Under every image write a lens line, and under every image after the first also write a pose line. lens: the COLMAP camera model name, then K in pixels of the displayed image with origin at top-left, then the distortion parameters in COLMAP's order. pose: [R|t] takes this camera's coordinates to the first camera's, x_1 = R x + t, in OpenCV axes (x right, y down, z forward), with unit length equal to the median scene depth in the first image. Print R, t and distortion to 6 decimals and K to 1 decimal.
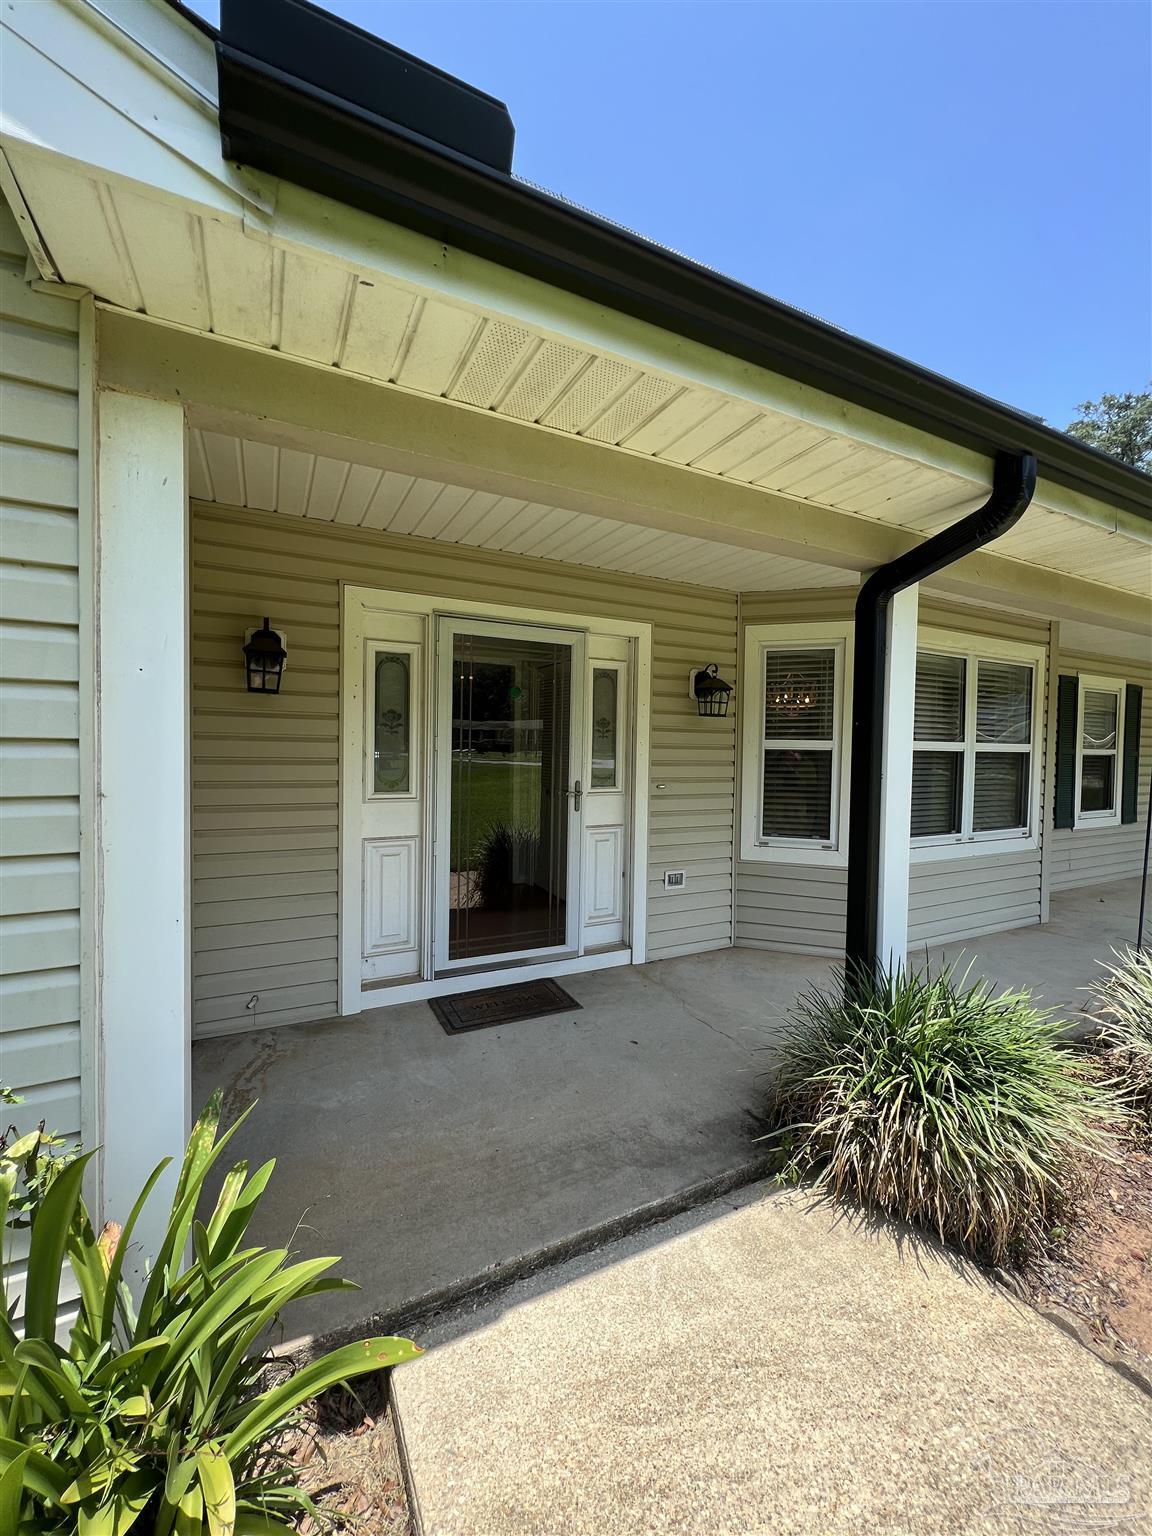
lens RADIAL K [[613.9, 0, 583.4], [0, 613.9, 766.3], [0, 0, 1]] dist [-0.001549, 0.000655]
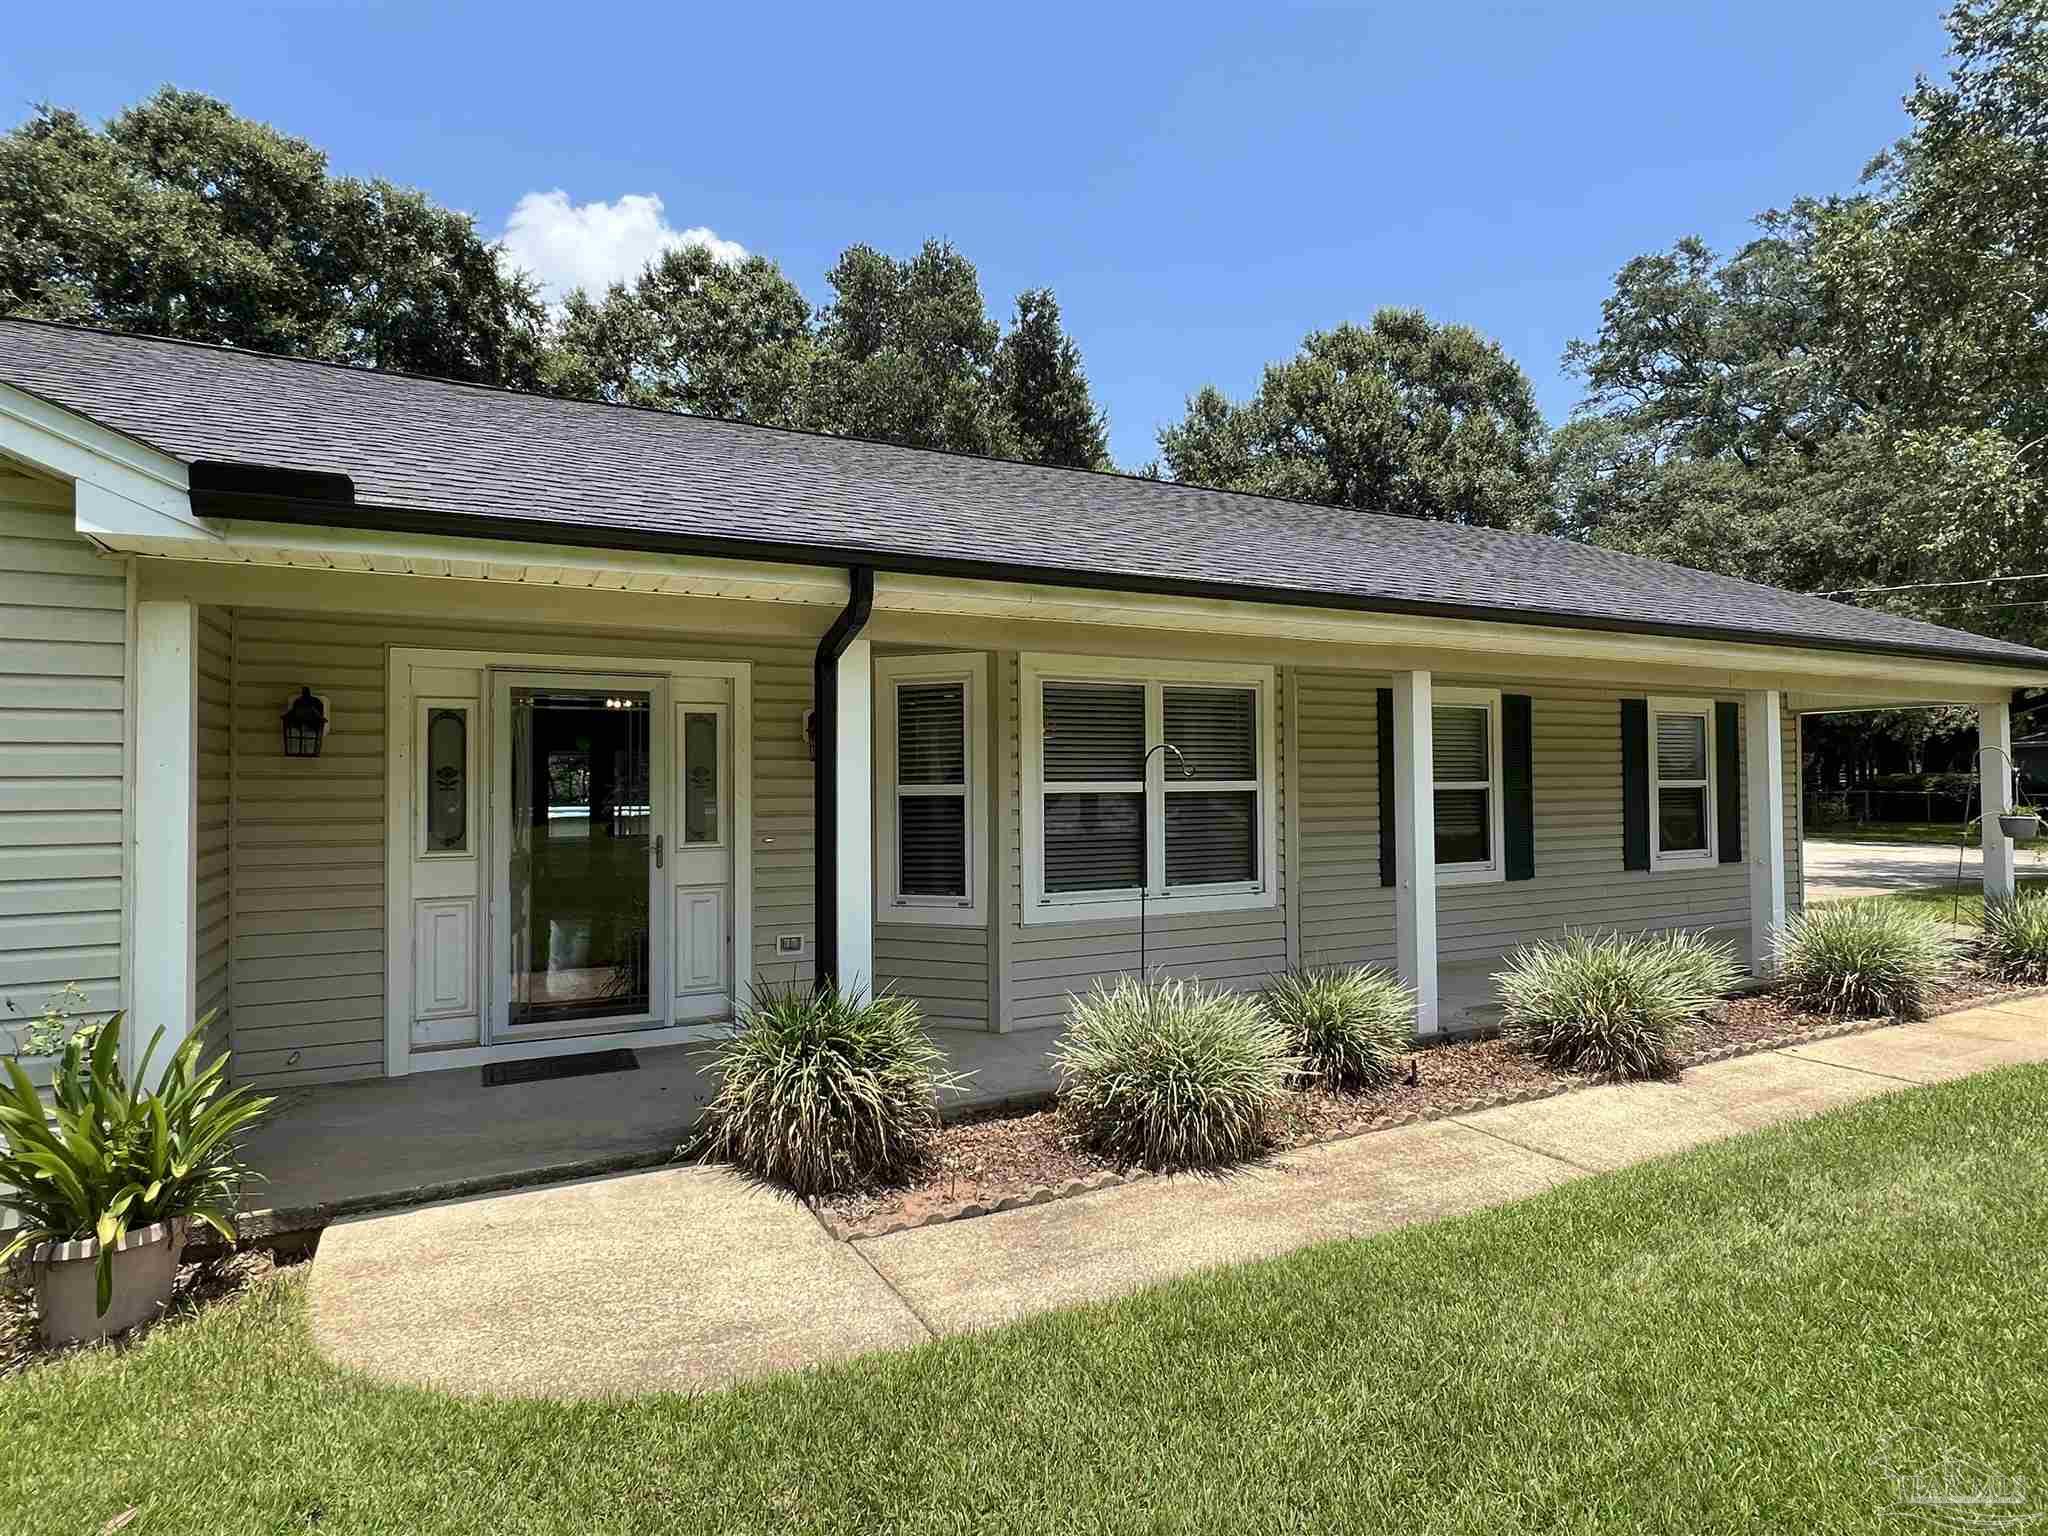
lens RADIAL K [[1089.6, 0, 1015.9], [0, 1089.6, 767.8], [0, 0, 1]] dist [-0.005949, 0.004400]
pose [[0.999639, -0.024081, -0.011919, 0.620436], [0.023470, 0.998524, -0.048986, 0.016446], [0.013081, 0.048689, 0.998728, -0.727636]]
